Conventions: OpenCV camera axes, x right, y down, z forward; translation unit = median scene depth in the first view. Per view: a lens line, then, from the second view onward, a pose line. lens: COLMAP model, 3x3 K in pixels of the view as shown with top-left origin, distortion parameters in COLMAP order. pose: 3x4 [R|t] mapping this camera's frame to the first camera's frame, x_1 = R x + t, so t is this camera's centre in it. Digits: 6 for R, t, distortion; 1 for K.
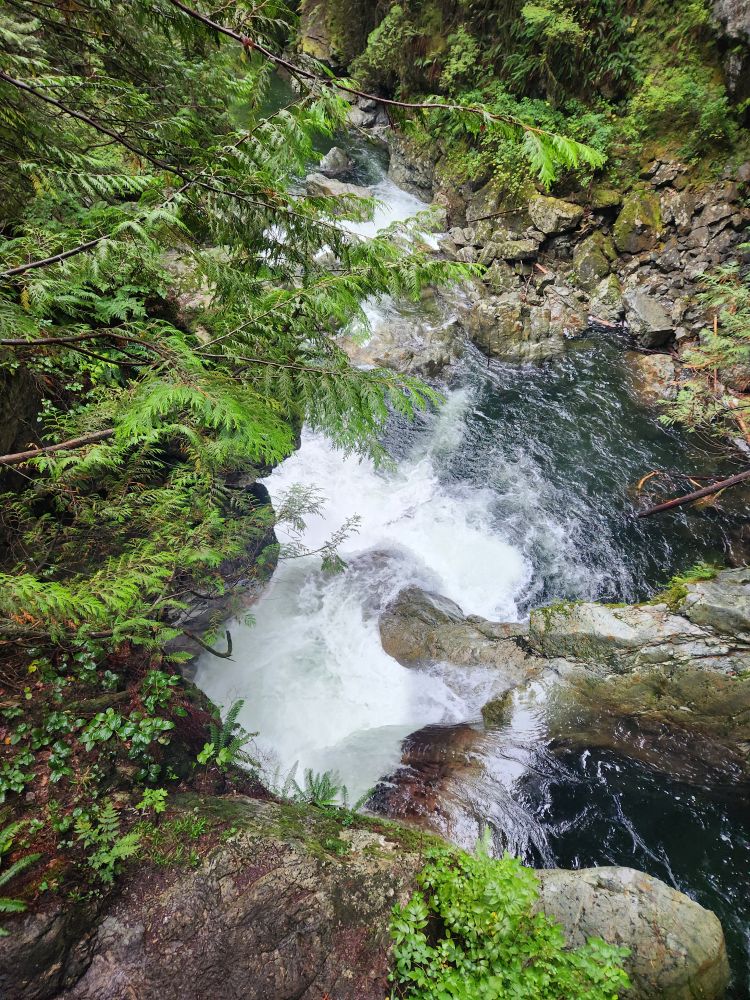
lens RADIAL K [[673.6, 0, 375.0], [0, 673.6, 500.0], [0, 0, 1]] dist [0.070286, -0.051245]
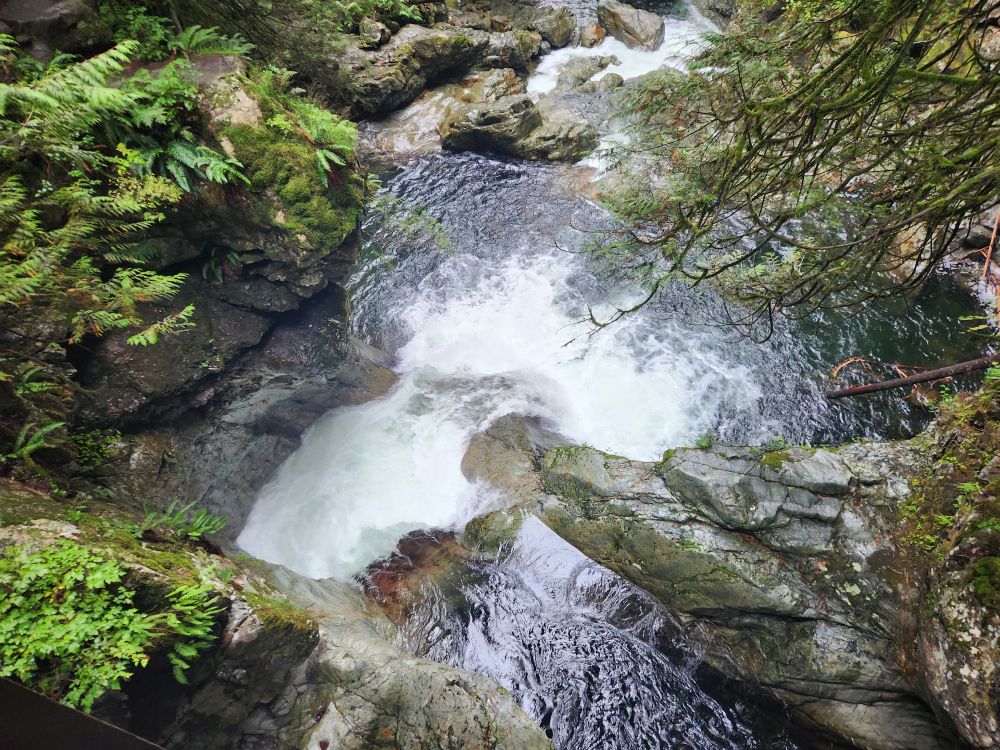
lens RADIAL K [[673.6, 0, 489.2], [0, 673.6, 372.0], [0, 0, 1]] dist [0.070286, -0.051245]
pose [[0.942509, 0.178470, -0.282533, 0.161269], [-0.161611, 0.983434, 0.082093, -0.007465], [0.292504, -0.031713, 0.955738, -0.002755]]
